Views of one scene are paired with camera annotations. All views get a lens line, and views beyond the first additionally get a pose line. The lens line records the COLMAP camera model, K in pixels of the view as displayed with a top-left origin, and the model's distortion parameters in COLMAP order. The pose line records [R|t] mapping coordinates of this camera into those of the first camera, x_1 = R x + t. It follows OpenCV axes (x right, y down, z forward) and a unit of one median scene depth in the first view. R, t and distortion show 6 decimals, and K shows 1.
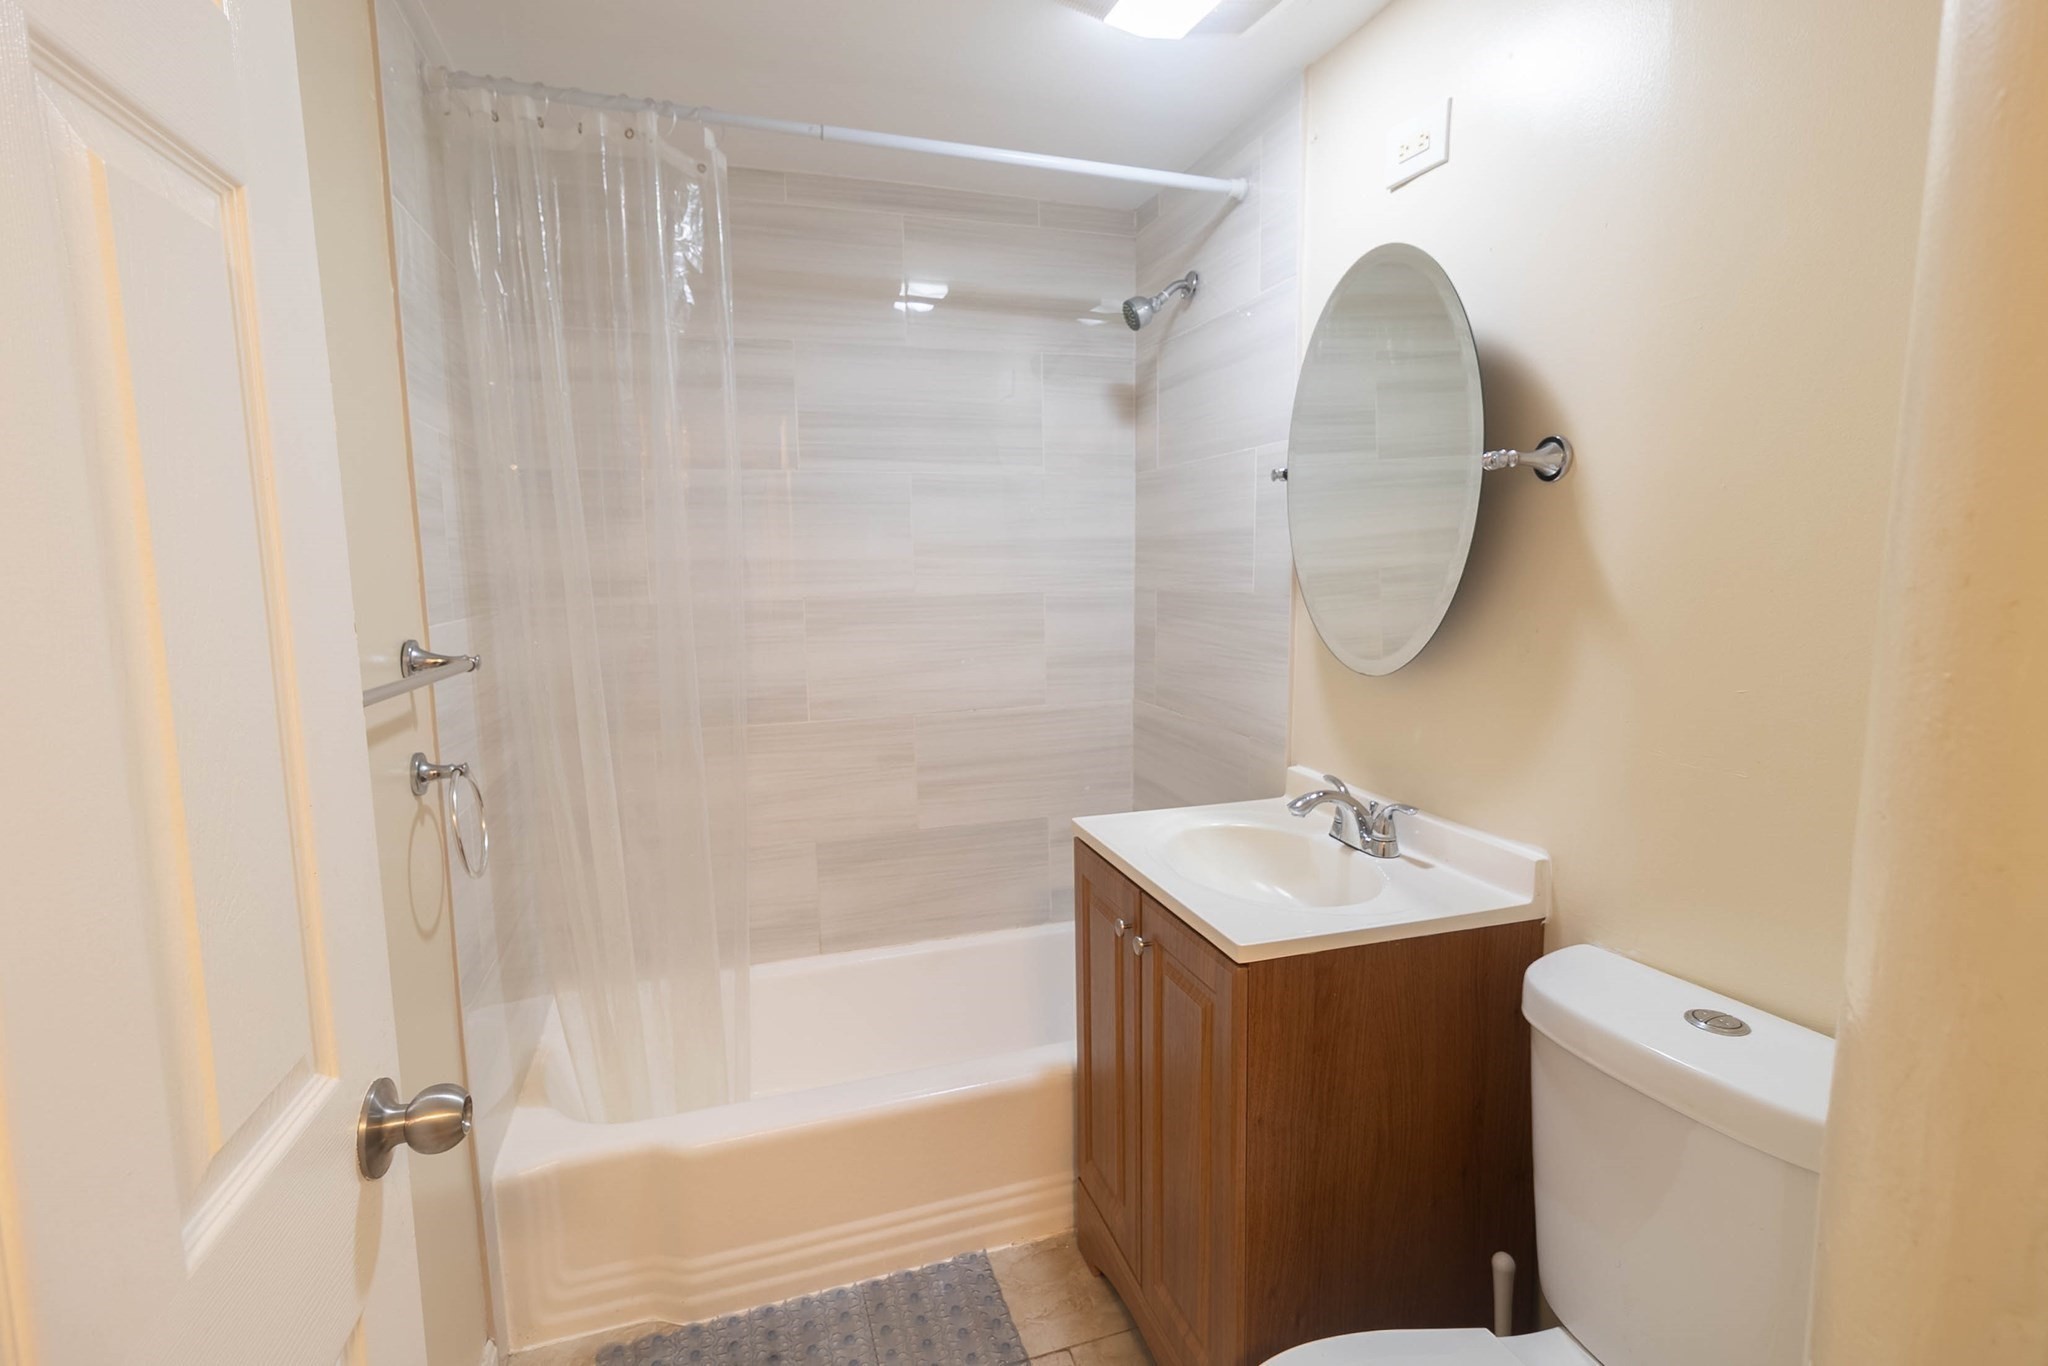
lens RADIAL K [[950.1, 0, 1031.7], [0, 950.1, 681.4], [0, 0, 1]] dist [0.014151, 0.000163]
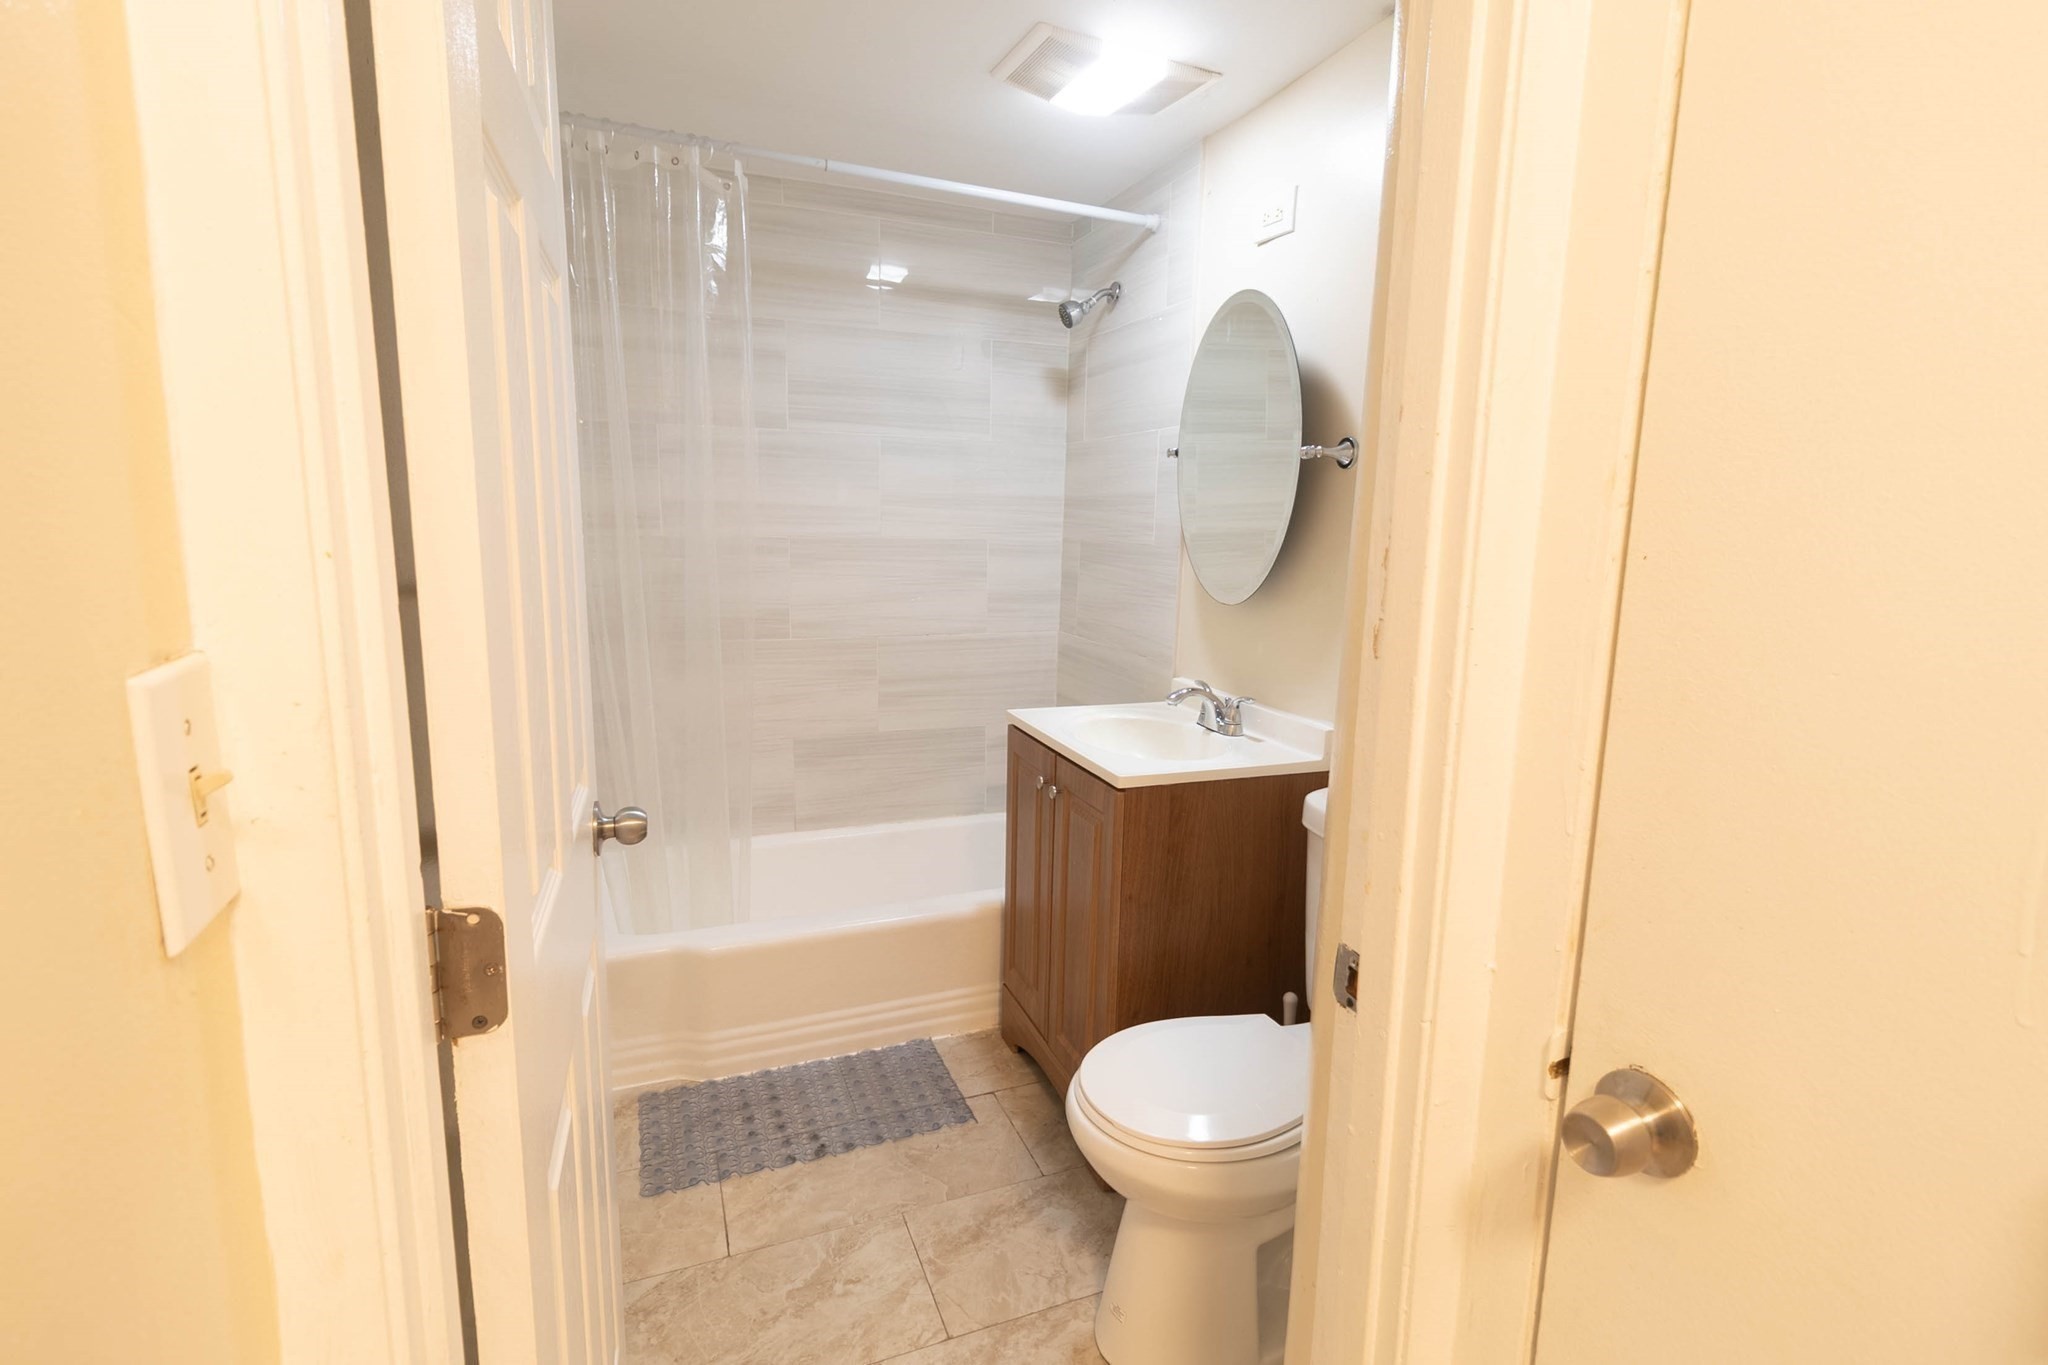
lens RADIAL K [[950.1, 0, 1023.0], [0, 950.1, 674.7], [0, 0, 1]] dist [0.014151, 0.000163]
pose [[0.997571, 0.028117, 0.063729, -0.020422], [-0.030443, 0.998894, 0.035822, 0.047629], [-0.062651, -0.037675, 0.997324, -0.306059]]
